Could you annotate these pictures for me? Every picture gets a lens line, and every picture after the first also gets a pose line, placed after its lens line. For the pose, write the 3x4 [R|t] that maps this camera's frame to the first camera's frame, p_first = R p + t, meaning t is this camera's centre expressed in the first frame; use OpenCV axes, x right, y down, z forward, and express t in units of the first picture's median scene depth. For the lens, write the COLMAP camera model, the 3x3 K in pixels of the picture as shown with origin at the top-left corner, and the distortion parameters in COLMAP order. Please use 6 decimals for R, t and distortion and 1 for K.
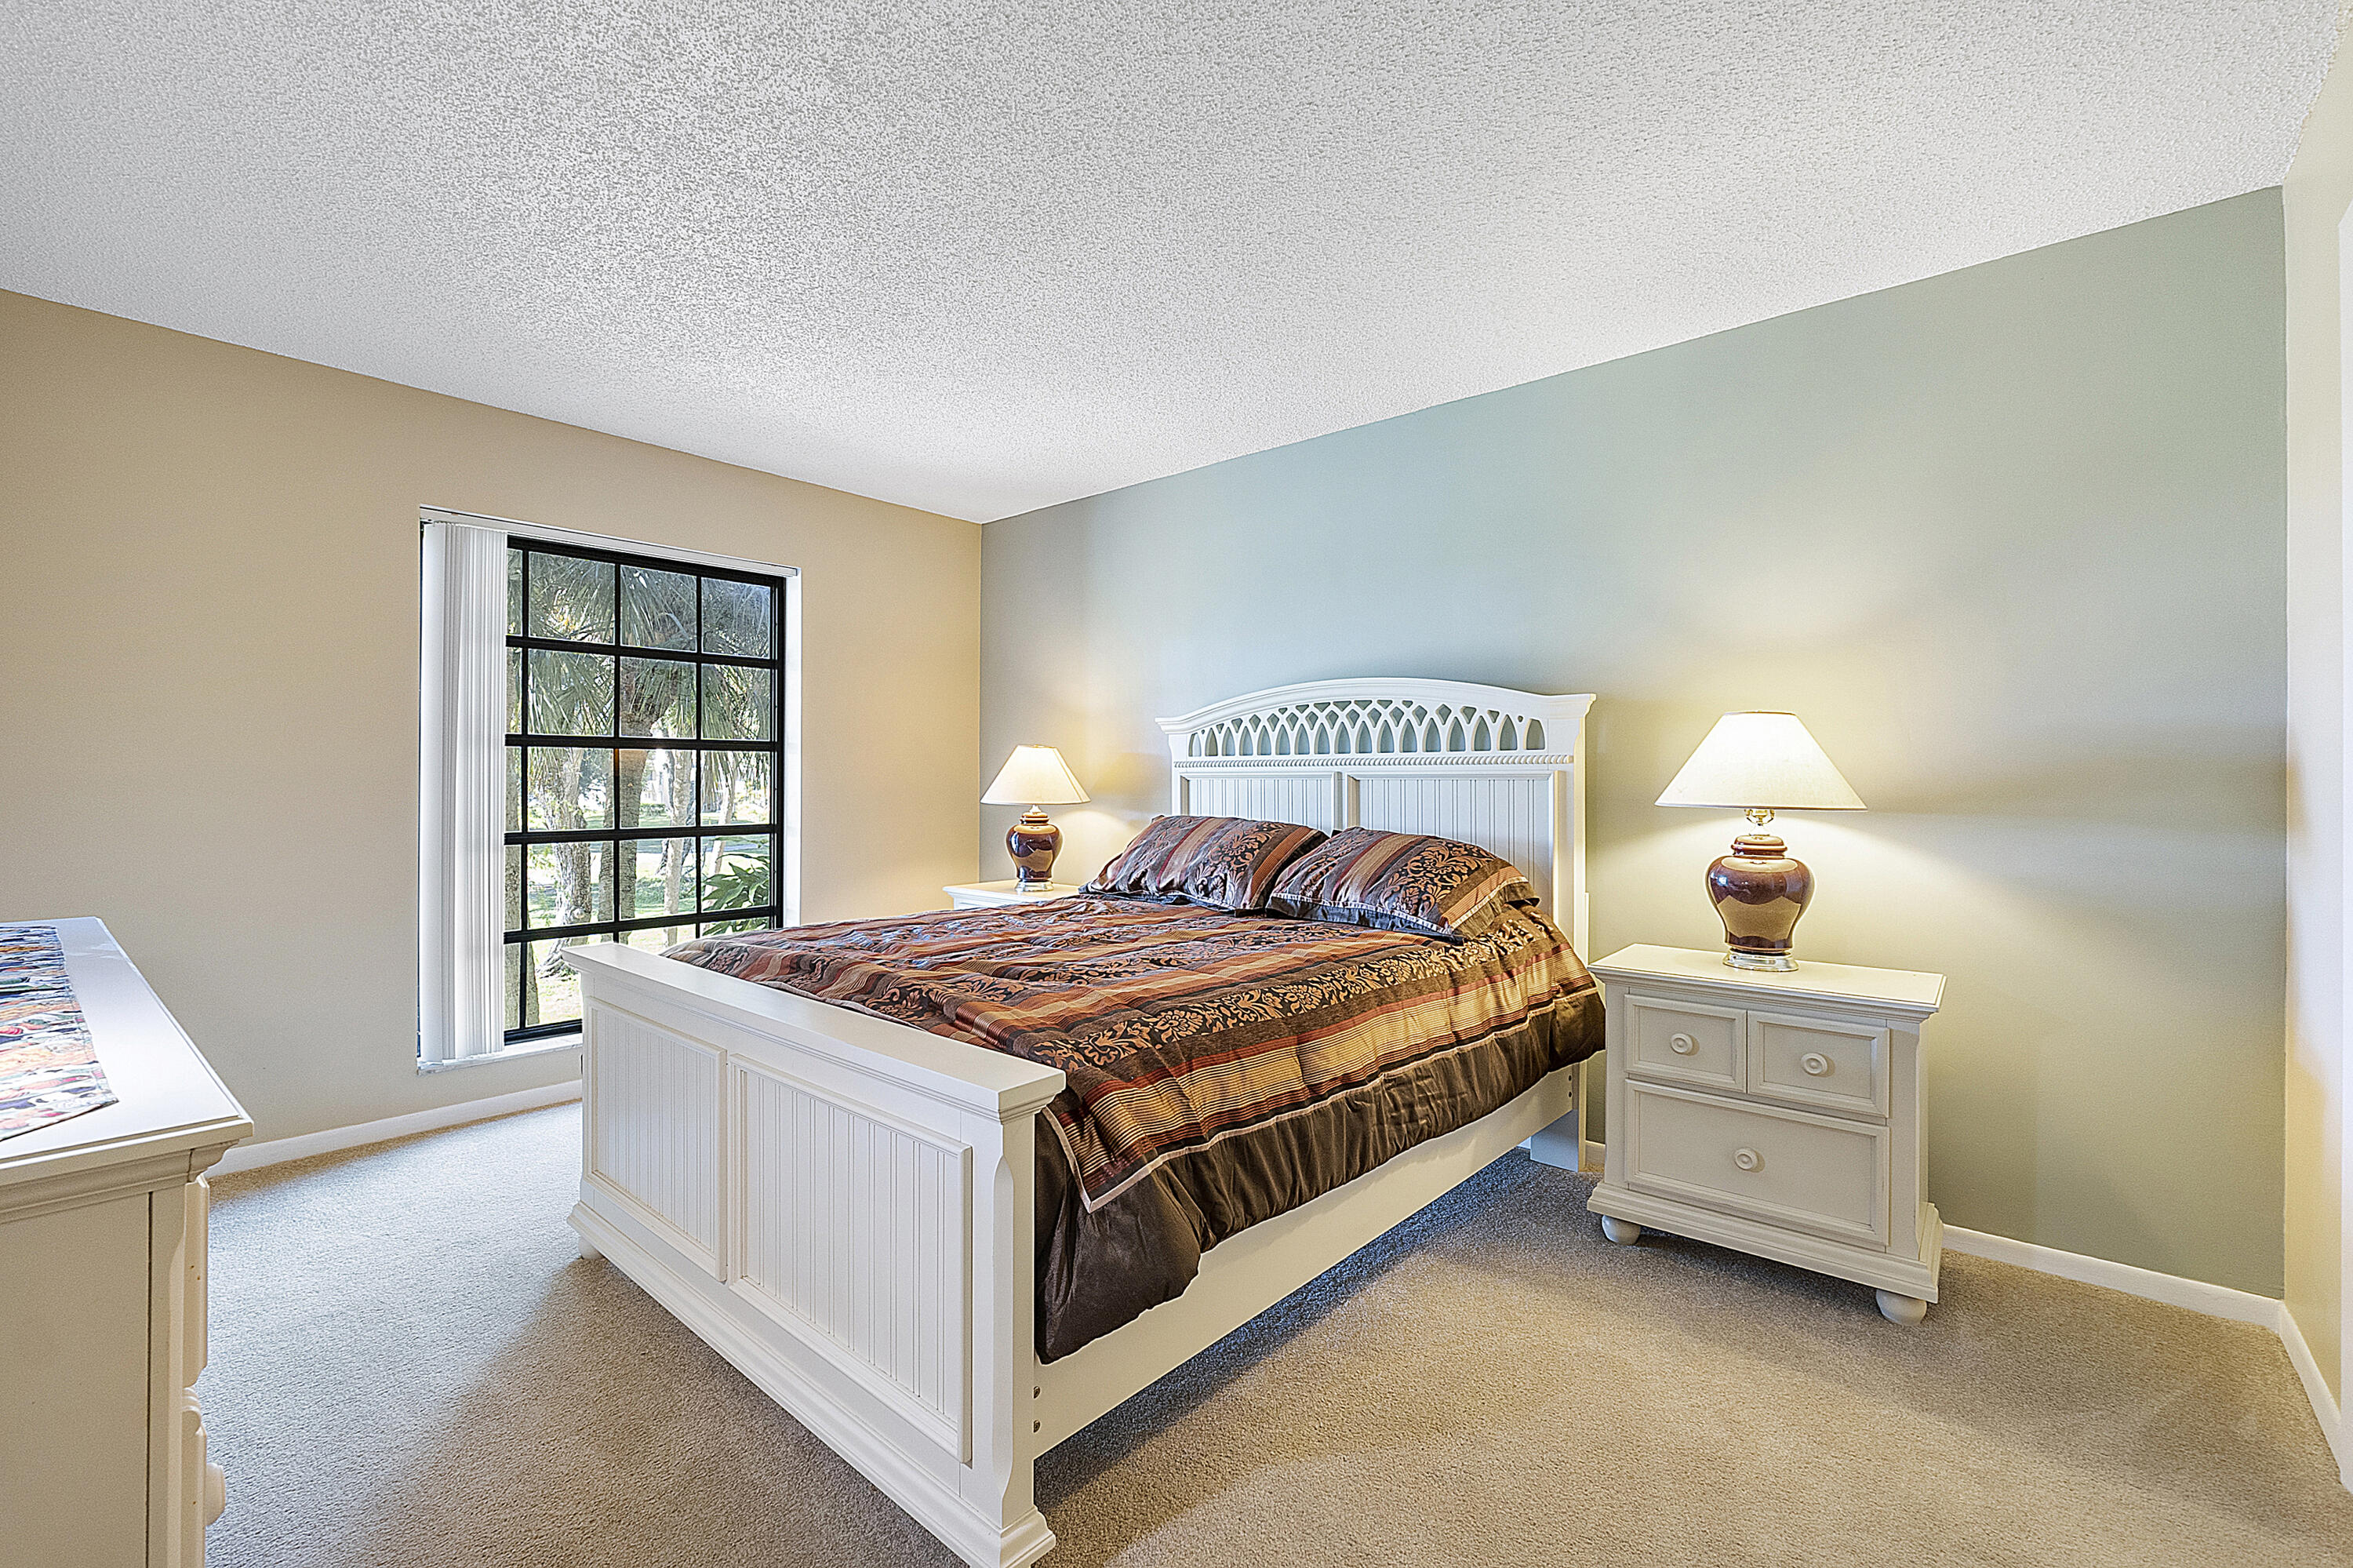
lens RADIAL K [[998.0, 0, 1174.9], [0, 998.0, 777.2], [0, 0, 1]] dist [-0.006281, -0.000653]
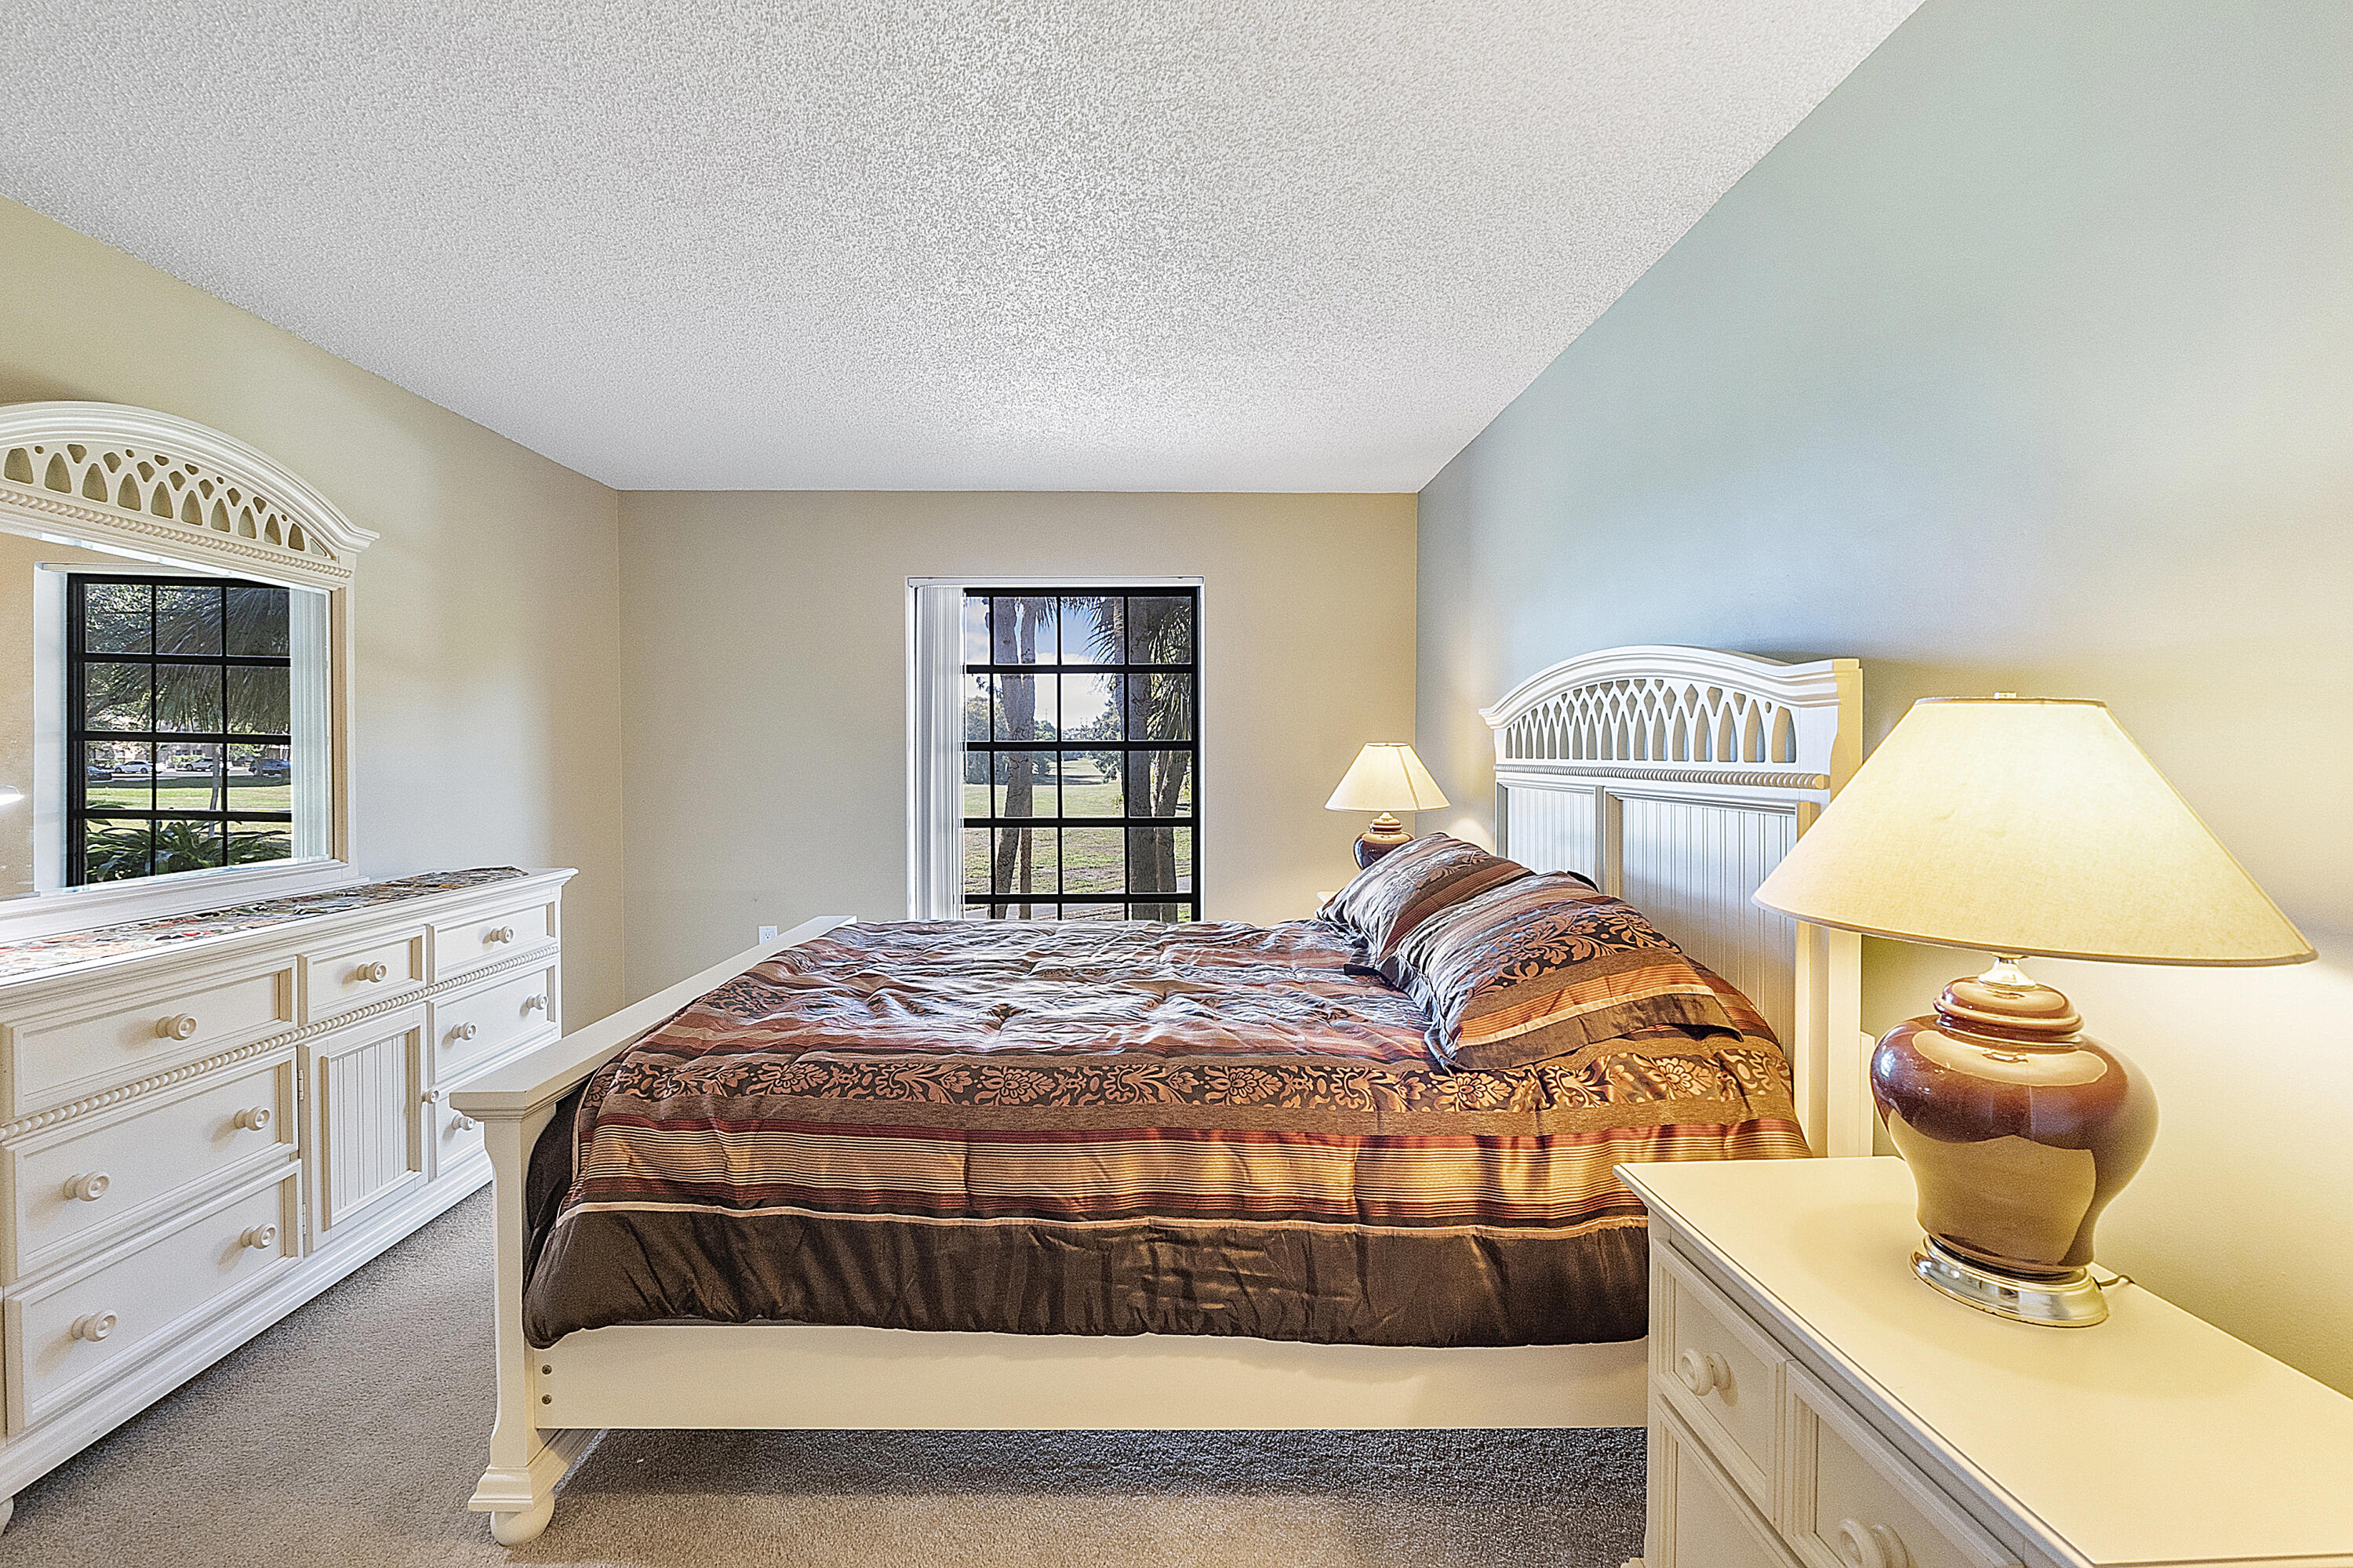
lens RADIAL K [[998.0, 0, 1193.4], [0, 998.0, 778.8], [0, 0, 1]] dist [-0.006281, -0.000653]
pose [[0.674185, 0.019652, -0.738301, 0.484639], [0.000262, 0.999639, 0.026848, -0.029398], [0.738563, -0.018294, 0.673937, 0.336838]]
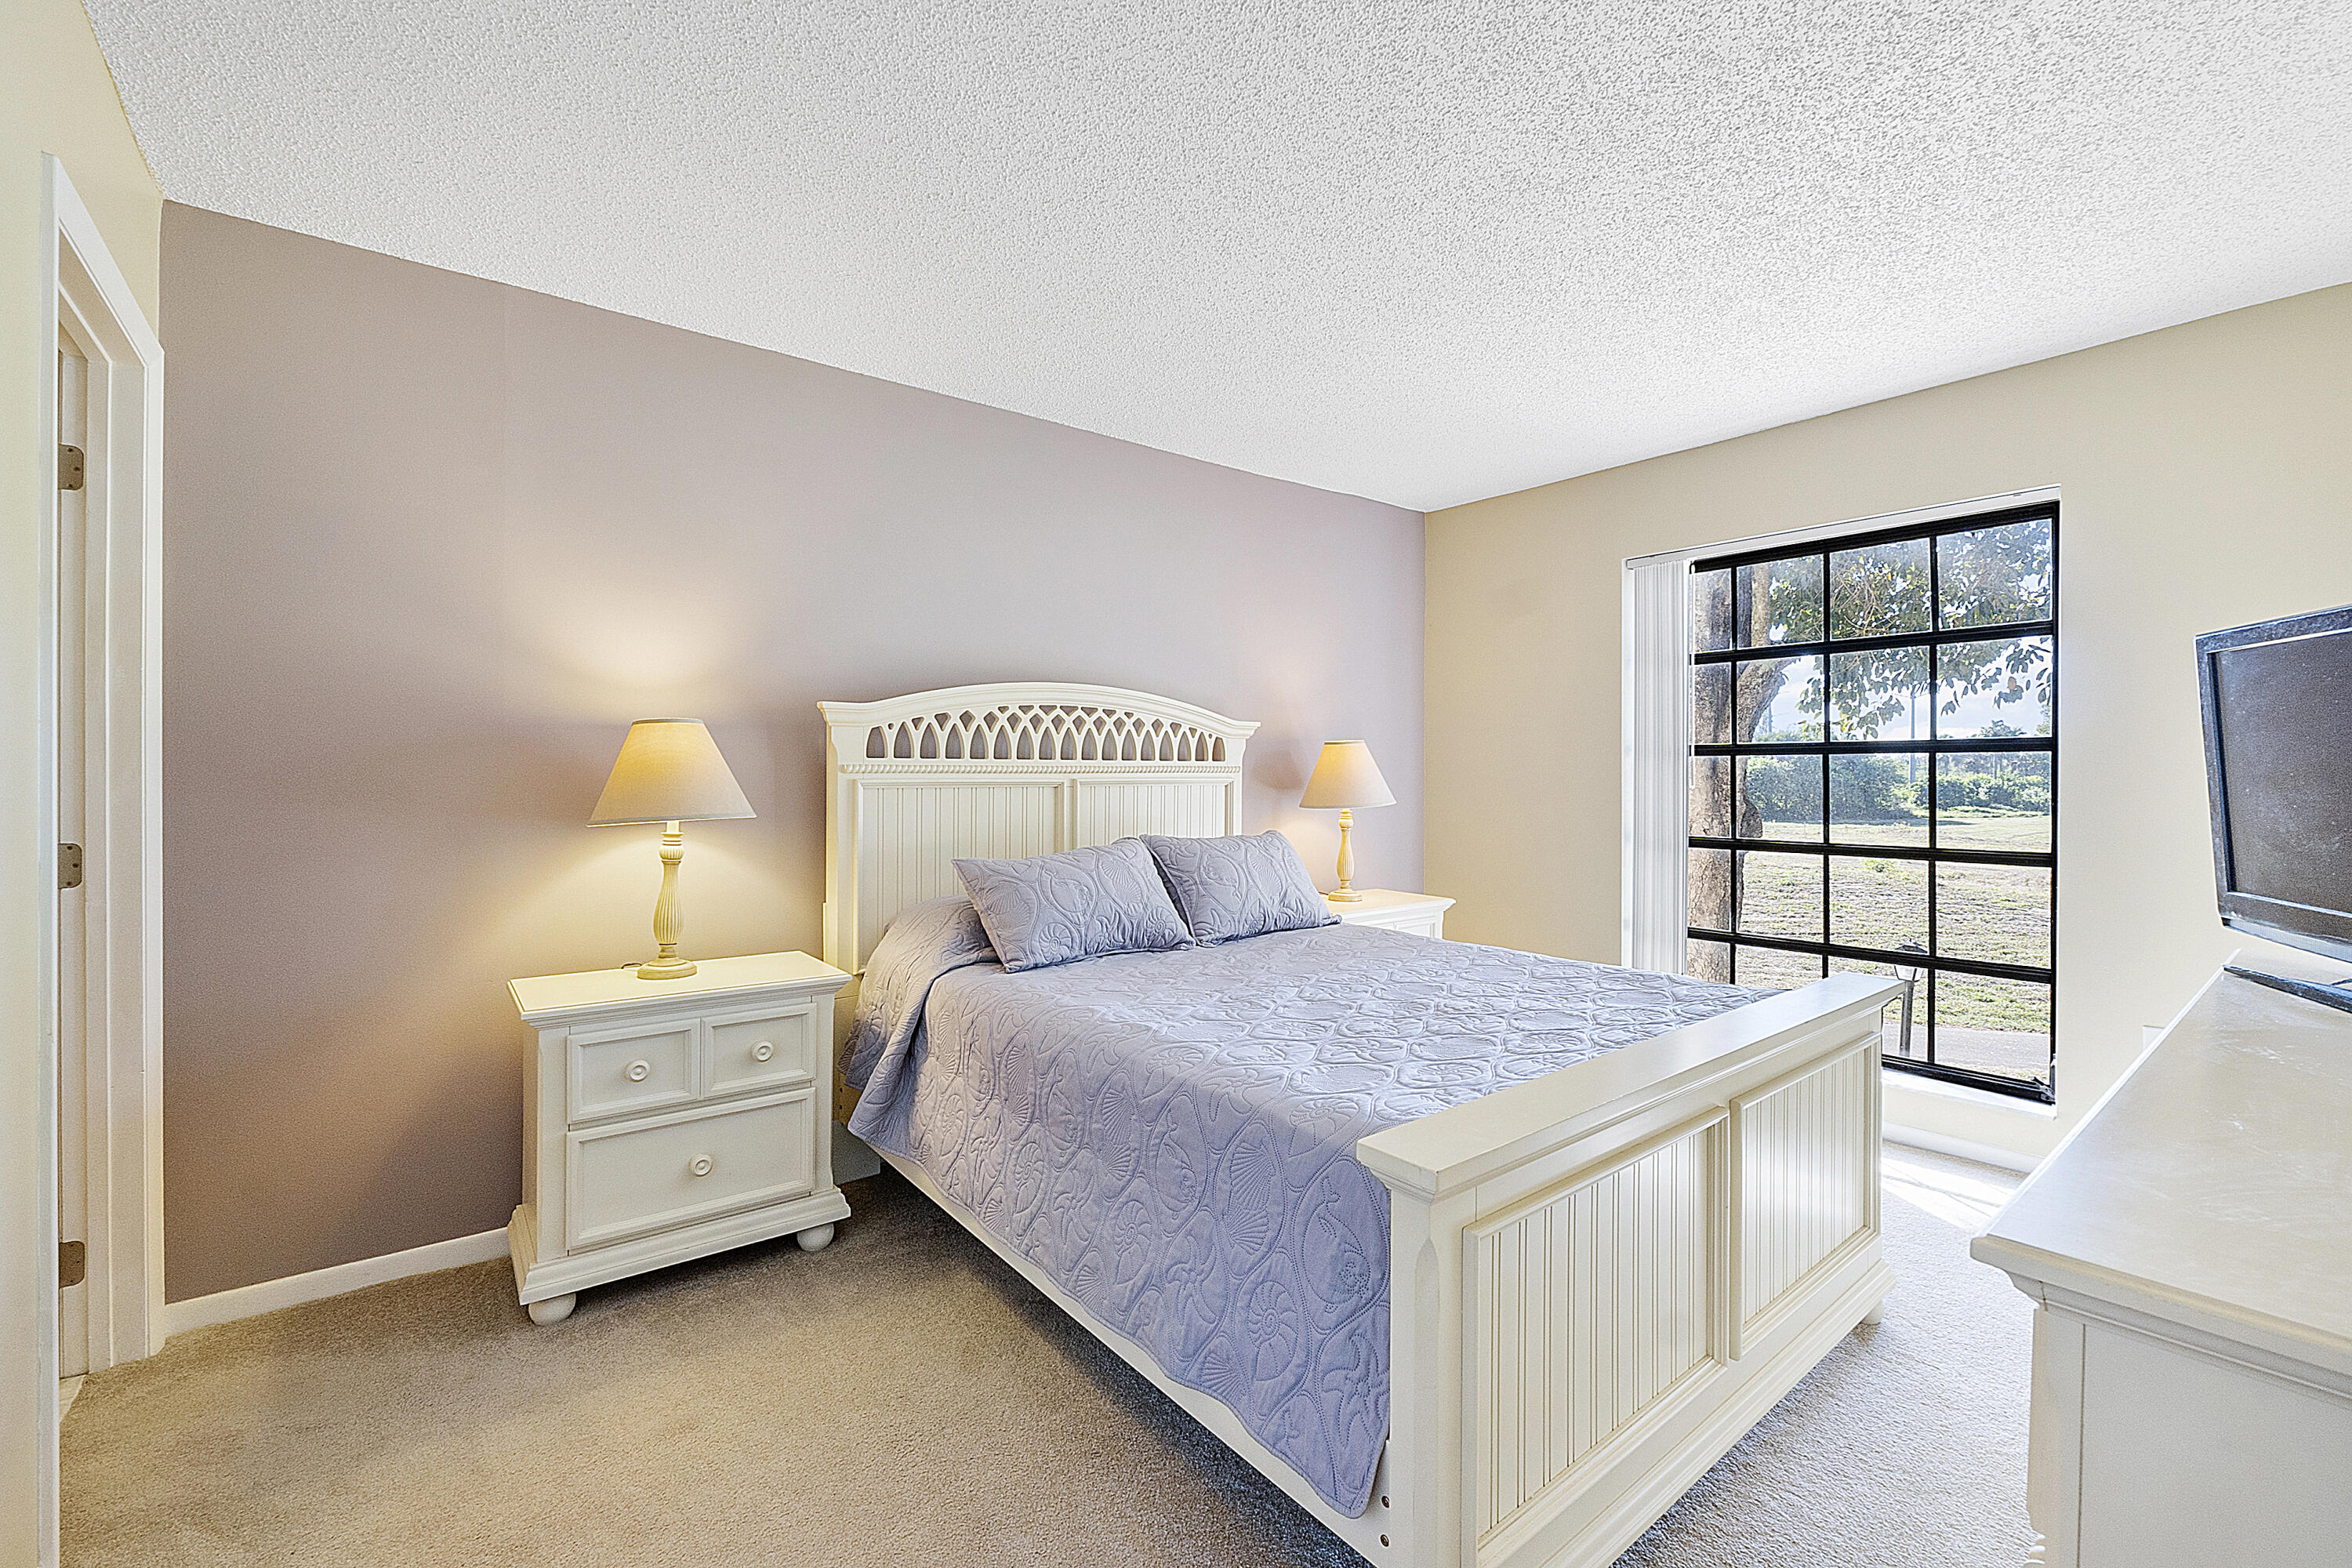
lens RADIAL K [[997.6, 0, 1179.1], [0, 997.6, 765.2], [0, 0, 1]] dist [-0.006281, -0.000653]
pose [[0.188172, 0.019015, 0.981952, -0.764581], [0.009725, 0.999727, -0.021223, 0.002745], [-0.982088, 0.013543, 0.187936, 0.719978]]
